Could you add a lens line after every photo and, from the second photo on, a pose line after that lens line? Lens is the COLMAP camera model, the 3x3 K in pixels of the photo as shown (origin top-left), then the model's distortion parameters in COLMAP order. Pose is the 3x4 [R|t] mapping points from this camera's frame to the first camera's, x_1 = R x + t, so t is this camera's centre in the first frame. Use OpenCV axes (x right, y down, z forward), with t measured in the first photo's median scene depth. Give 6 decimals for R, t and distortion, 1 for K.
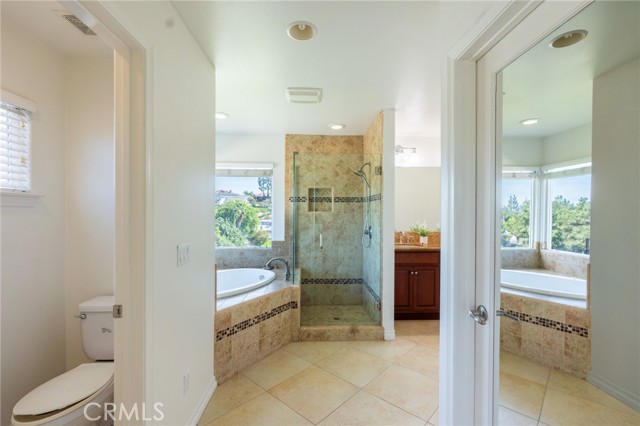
lens RADIAL K [[287.2, 0, 318.2], [0, 287.2, 212.9], [0, 0, 1]] dist [-0.015927, 0.009731]
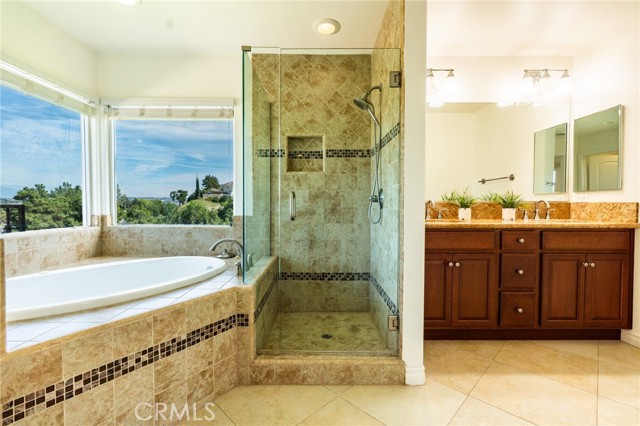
lens RADIAL K [[287.2, 0, 318.2], [0, 287.2, 212.9], [0, 0, 1]] dist [-0.015927, 0.009731]
pose [[0.999178, -0.002020, -0.040491, 0.070766], [0.003131, 0.999620, 0.027390, 0.080495], [0.040420, -0.027494, 0.998804, 0.375089]]
